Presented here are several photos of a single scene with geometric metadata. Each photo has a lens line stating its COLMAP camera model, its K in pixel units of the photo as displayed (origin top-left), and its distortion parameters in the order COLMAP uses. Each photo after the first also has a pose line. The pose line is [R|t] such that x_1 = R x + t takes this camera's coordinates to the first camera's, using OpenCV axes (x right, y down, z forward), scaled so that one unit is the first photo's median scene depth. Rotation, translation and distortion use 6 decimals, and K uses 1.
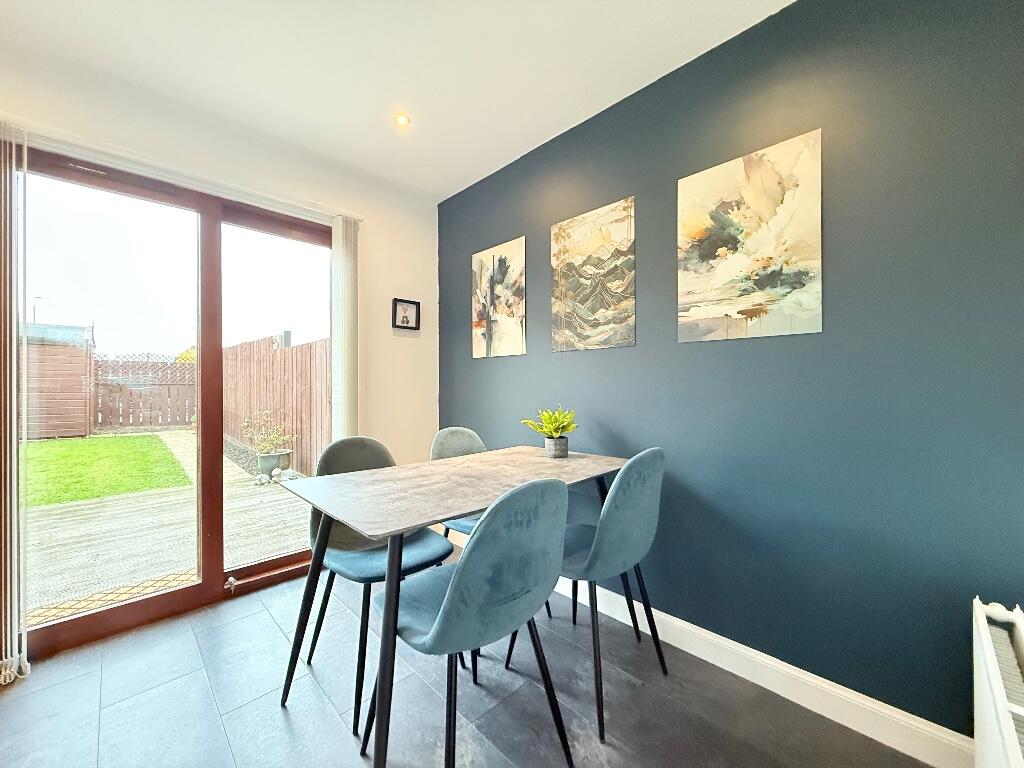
lens RADIAL K [[405.8, 0, 512.0], [0, 405.8, 384.0], [0, 0, 1]] dist [-0.002742, 0.000431]
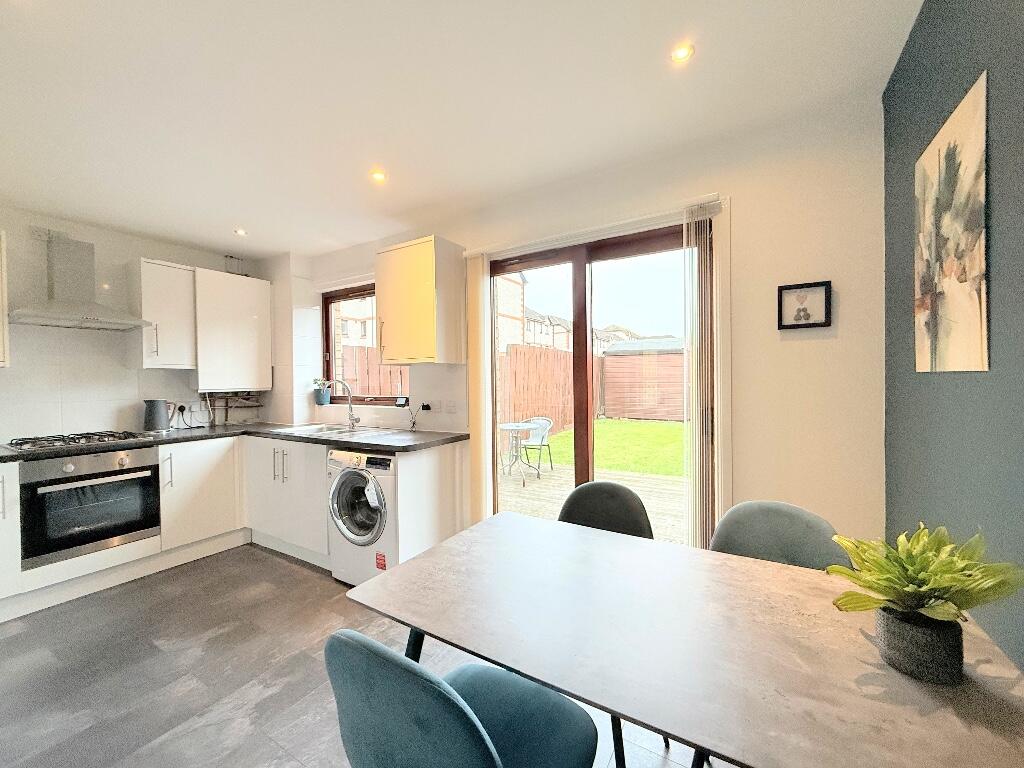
lens RADIAL K [[405.8, 0, 512.0], [0, 405.8, 384.0], [0, 0, 1]] dist [-0.002742, 0.000431]
pose [[0.245500, 0.012836, -0.969312, 0.353540], [0.014342, 0.999755, 0.016871, -0.084895], [0.969291, -0.018044, 0.245255, 0.515061]]
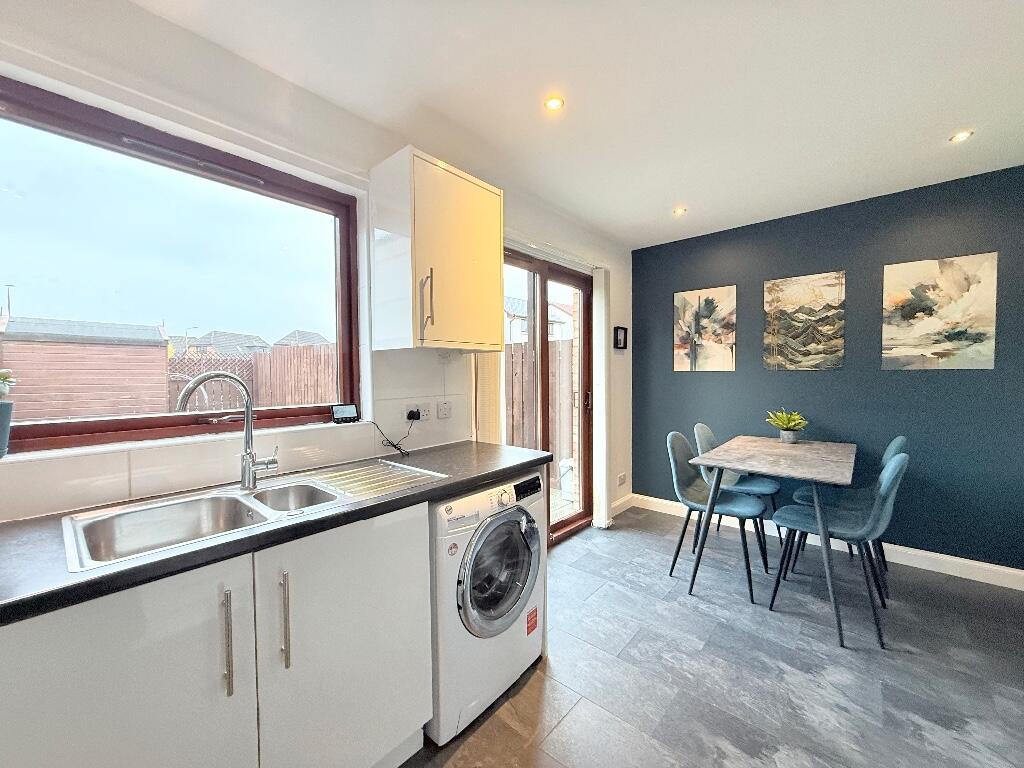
lens RADIAL K [[405.8, 0, 512.0], [0, 405.8, 384.0], [0, 0, 1]] dist [-0.002742, 0.000431]
pose [[0.997563, -0.005702, 0.069545, -0.957085], [0.003756, 0.999599, 0.028081, -0.080764], [-0.069677, -0.027751, 0.997184, -0.398051]]
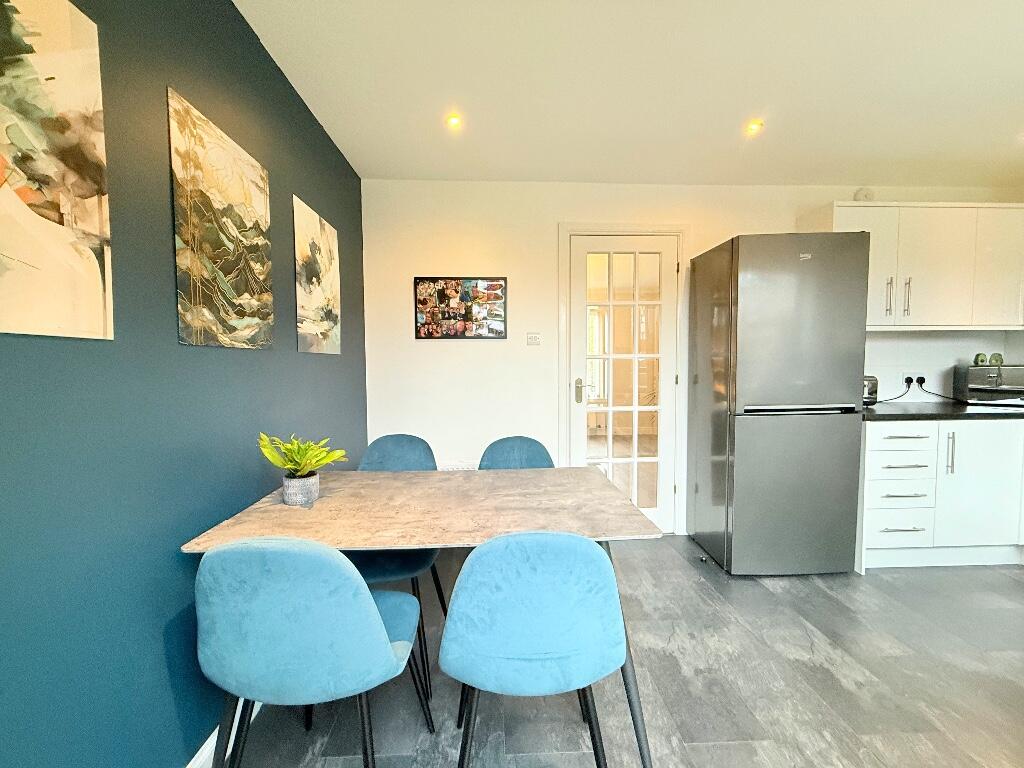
lens RADIAL K [[410.3, 0, 512.1], [0, 410.3, 382.5], [0, 0, 1]] dist [-0.002888, 0.003911]
pose [[-0.737017, -0.019470, 0.675593, -0.600937], [0.012456, 0.999024, 0.042379, -0.051070], [-0.675759, 0.039649, -0.736056, 1.188915]]
